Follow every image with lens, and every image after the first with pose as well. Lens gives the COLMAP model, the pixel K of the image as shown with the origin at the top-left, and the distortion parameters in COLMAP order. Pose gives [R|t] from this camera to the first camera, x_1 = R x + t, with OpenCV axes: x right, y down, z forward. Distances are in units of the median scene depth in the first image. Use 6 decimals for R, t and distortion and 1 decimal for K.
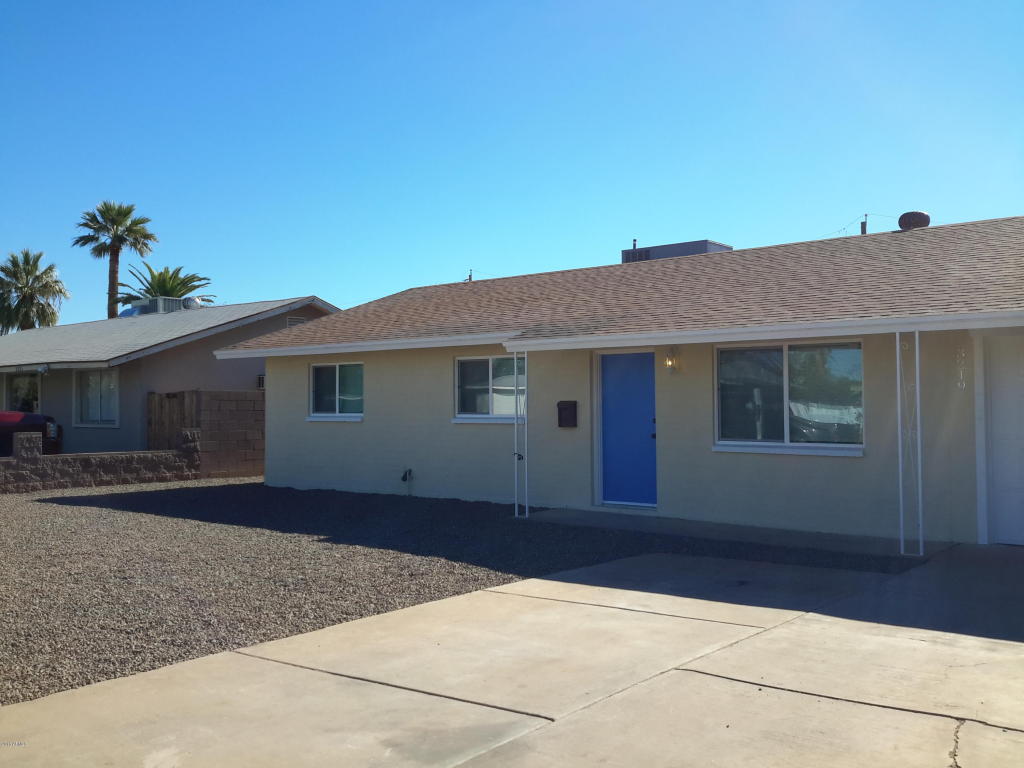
lens RADIAL K [[954.0, 0, 525.7], [0, 954.0, 368.3], [0, 0, 1]] dist [0.144170, -0.304836]
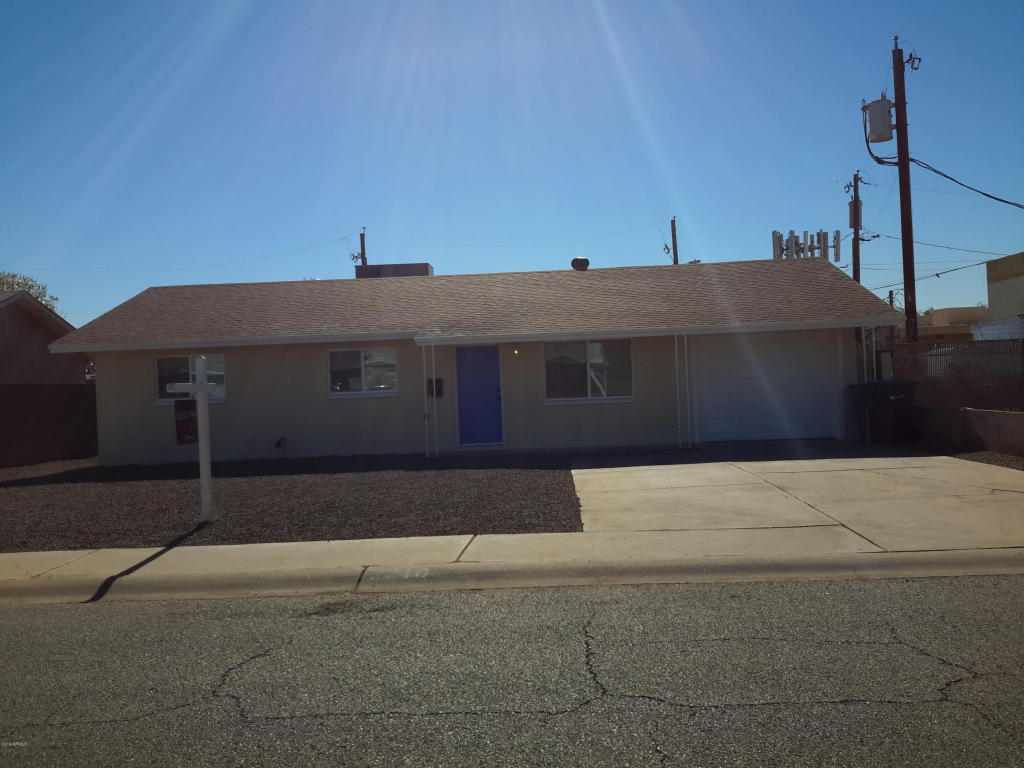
lens RADIAL K [[954.0, 0, 525.7], [0, 954.0, 368.3], [0, 0, 1]] dist [0.144170, -0.304836]
pose [[0.792276, -0.020352, 0.609824, -0.682797], [0.012881, 0.999779, 0.016632, -0.004268], [-0.610027, -0.005322, 0.792363, -0.227374]]
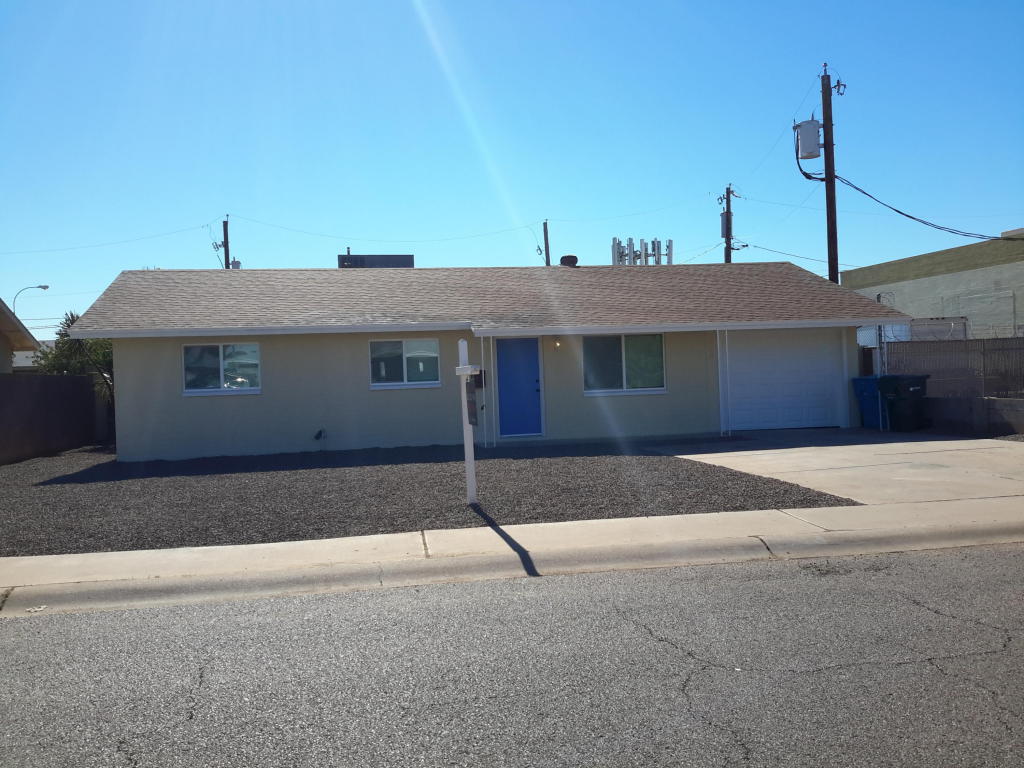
lens RADIAL K [[954.0, 0, 525.7], [0, 954.0, 368.3], [0, 0, 1]] dist [0.144170, -0.304836]
pose [[0.632005, -0.014273, 0.774833, -0.967559], [0.001520, 0.999851, 0.017178, 0.005669], [-0.774962, -0.009679, 0.631933, 0.014560]]
